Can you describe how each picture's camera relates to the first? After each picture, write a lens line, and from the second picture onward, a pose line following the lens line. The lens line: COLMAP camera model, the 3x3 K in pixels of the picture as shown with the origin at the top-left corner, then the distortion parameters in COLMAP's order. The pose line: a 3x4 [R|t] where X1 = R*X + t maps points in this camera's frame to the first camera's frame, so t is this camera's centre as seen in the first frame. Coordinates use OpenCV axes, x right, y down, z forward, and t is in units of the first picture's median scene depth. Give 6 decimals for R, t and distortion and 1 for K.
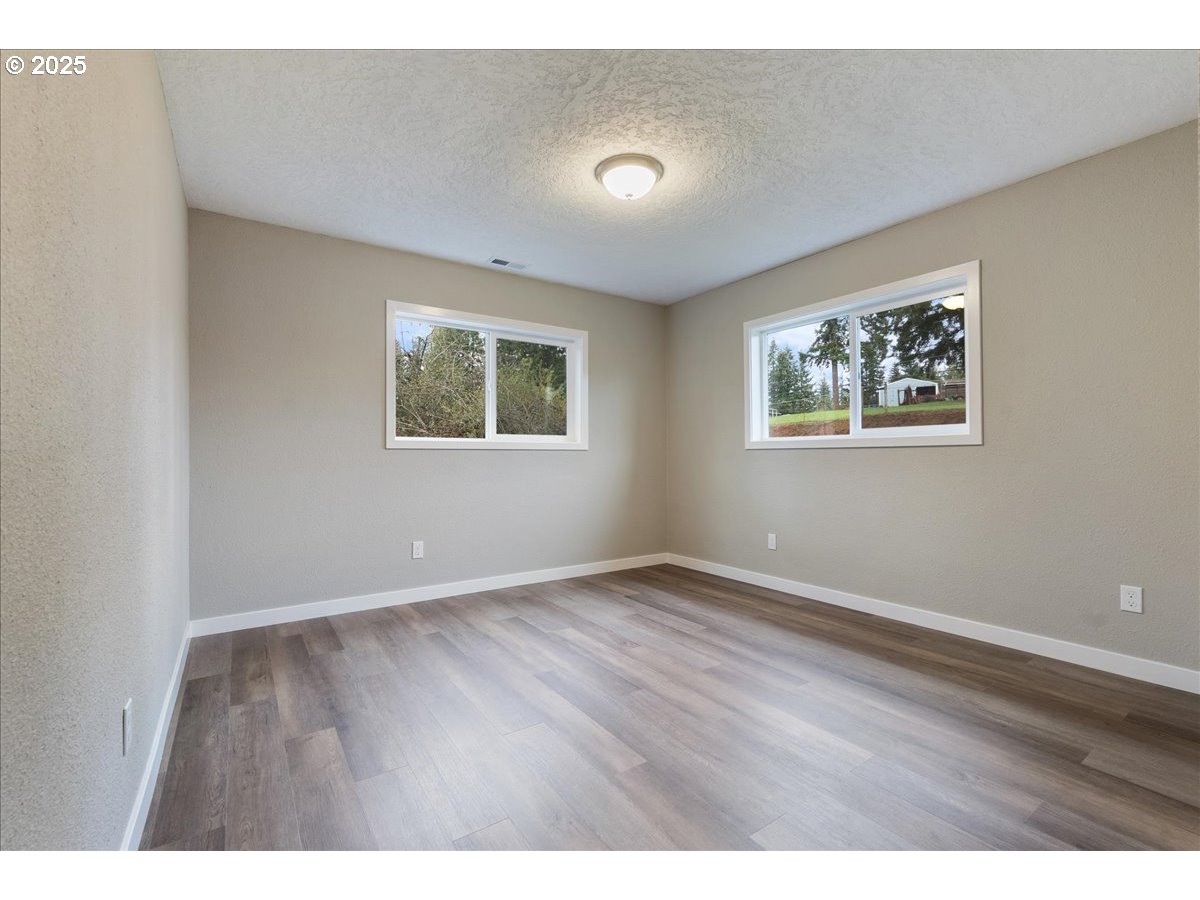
lens RADIAL K [[527.7, 0, 598.4], [0, 527.7, 451.6], [0, 0, 1]] dist [-0.002251, -0.000446]
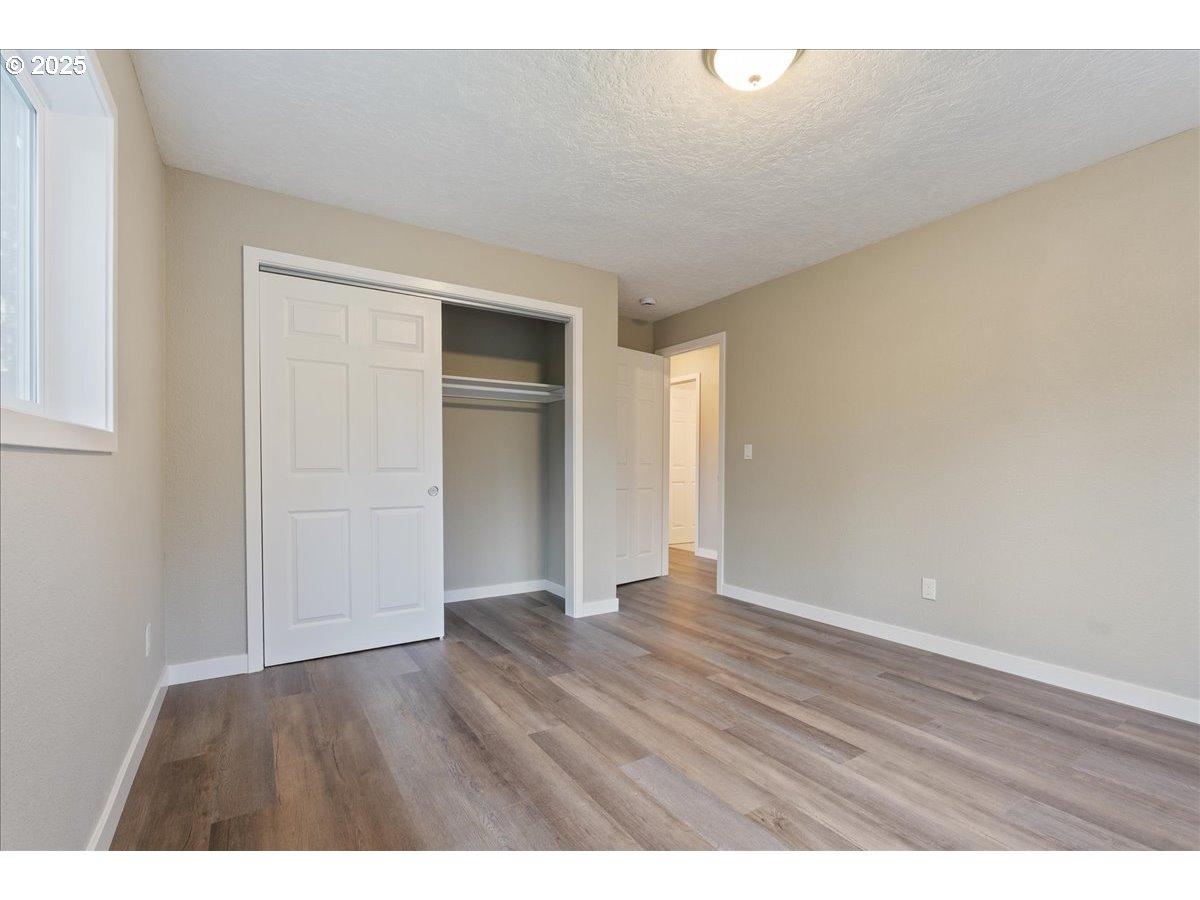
lens RADIAL K [[532.6, 0, 599.2], [0, 532.6, 456.5], [0, 0, 1]] dist [-0.001786, -0.000131]
pose [[-0.999661, -0.001689, 0.025975, 0.238178], [-0.002301, 0.999720, -0.023568, 0.002733], [-0.025928, -0.023620, -0.999385, 1.694415]]
